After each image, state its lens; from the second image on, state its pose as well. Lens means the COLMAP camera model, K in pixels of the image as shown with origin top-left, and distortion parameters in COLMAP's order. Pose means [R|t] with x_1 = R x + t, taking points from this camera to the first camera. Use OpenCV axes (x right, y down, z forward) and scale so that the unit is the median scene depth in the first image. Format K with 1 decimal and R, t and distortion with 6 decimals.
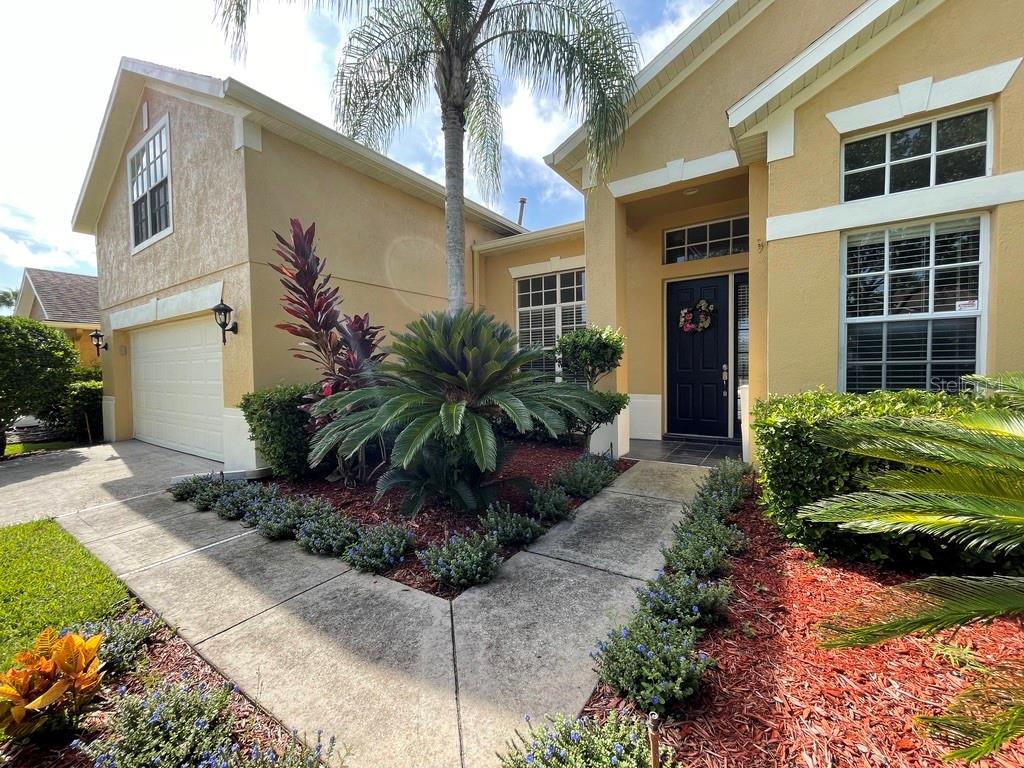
lens RADIAL K [[412.0, 0, 508.7], [0, 412.0, 384.3], [0, 0, 1]] dist [-0.001280, -0.000226]
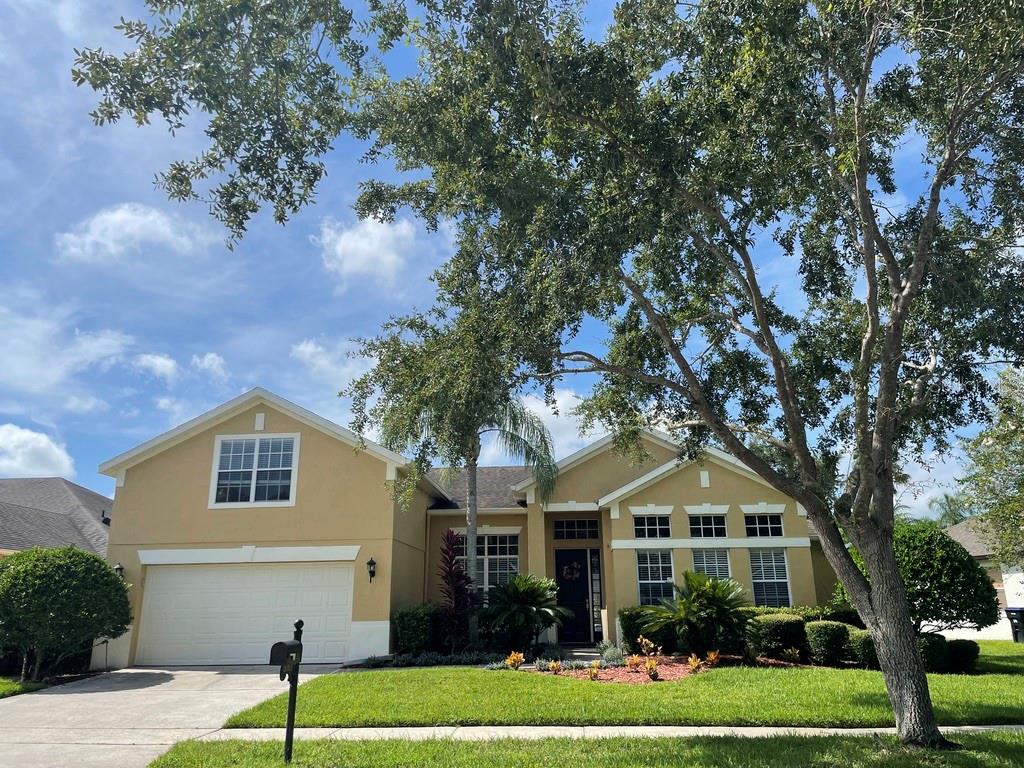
lens RADIAL K [[772.0, 0, 514.6], [0, 772.0, 385.4], [0, 0, 1]] dist [0.075411, -0.099196]
pose [[0.863189, 0.142799, 0.484265, -2.773465], [0.019704, 0.948909, -0.314934, 0.231913], [-0.504496, 0.281389, 0.816275, -3.400640]]
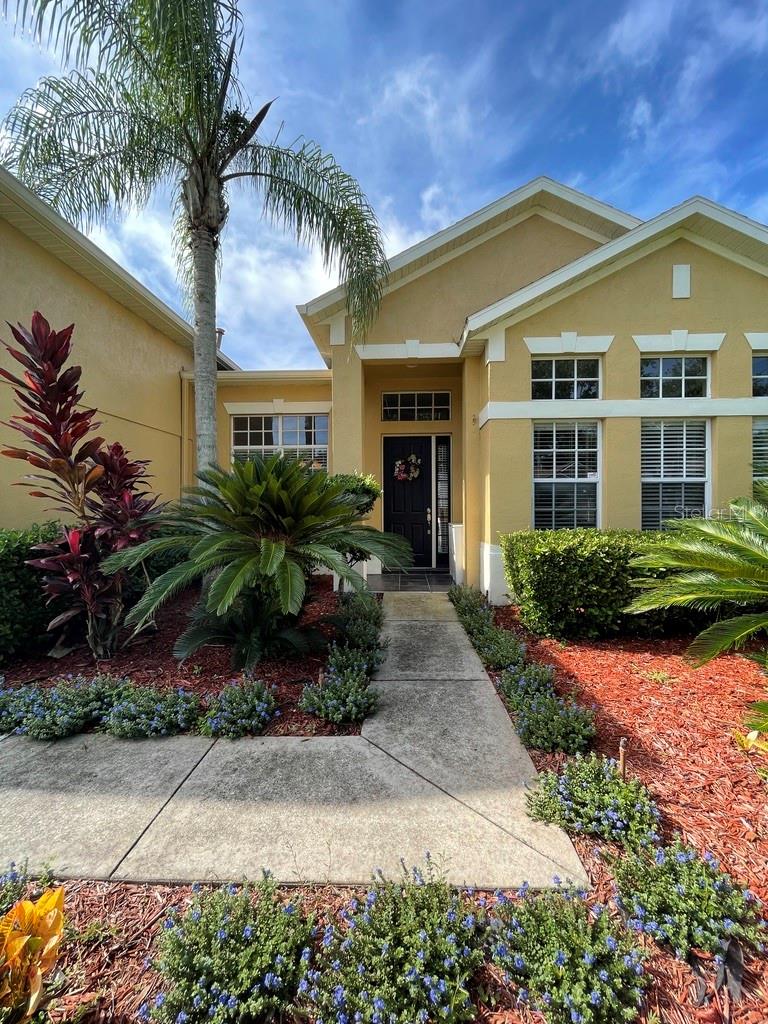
lens RADIAL K [[412.0, 0, 384.1], [0, 412.0, 511.1], [0, 0, 1]] dist [-0.001280, -0.000226]
pose [[0.854202, 0.007372, 0.519890, -0.416511], [0.009114, 0.999534, -0.029148, -0.009552], [-0.519862, 0.029636, 0.853736, 0.035378]]
